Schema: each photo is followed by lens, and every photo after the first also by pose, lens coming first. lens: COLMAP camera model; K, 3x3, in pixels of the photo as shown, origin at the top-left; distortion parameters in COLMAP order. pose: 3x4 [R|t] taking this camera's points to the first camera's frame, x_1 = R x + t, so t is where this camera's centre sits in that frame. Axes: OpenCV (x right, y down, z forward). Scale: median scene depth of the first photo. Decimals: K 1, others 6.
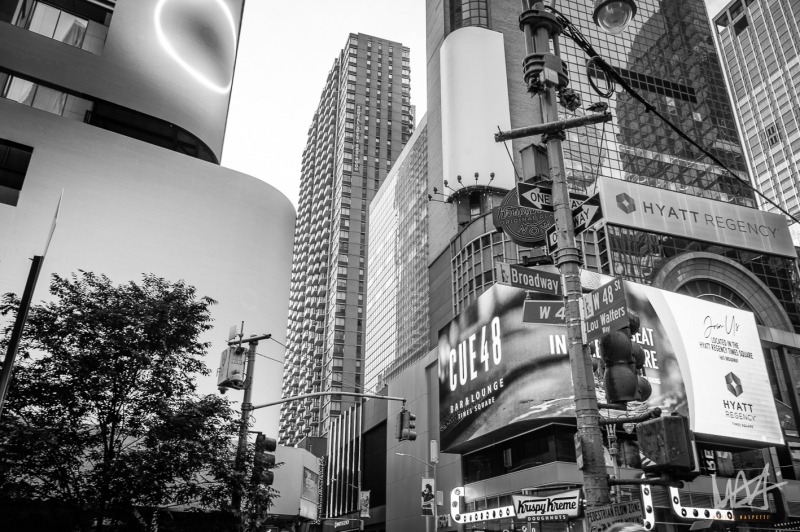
lens RADIAL K [[649.5, 0, 400.1], [0, 649.5, 266.1], [0, 0, 1]] dist [-0.006085, 0.002178]
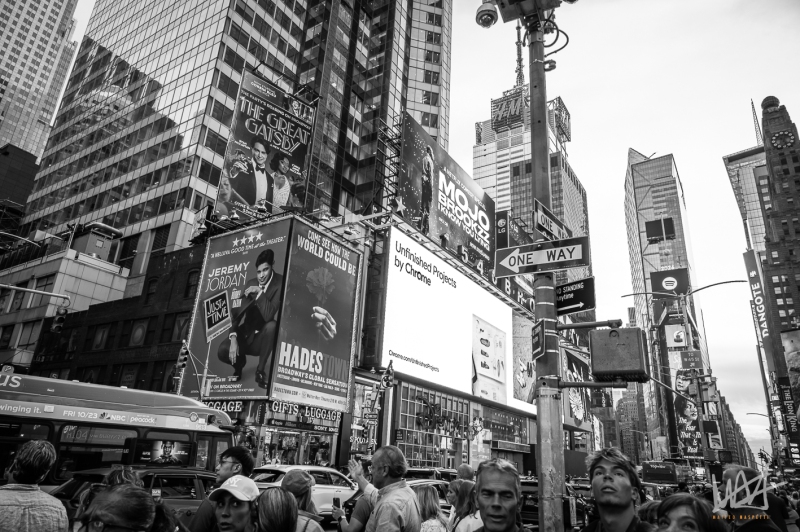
lens RADIAL K [[529.9, 0, 399.4], [0, 529.9, 264.9], [0, 0, 1]] dist [-0.003173, 0.003654]
pose [[0.613630, -0.252313, -0.748196, 0.688750], [0.287911, 0.953830, -0.085529, -0.082466], [0.735232, -0.162931, 0.657942, 0.359085]]
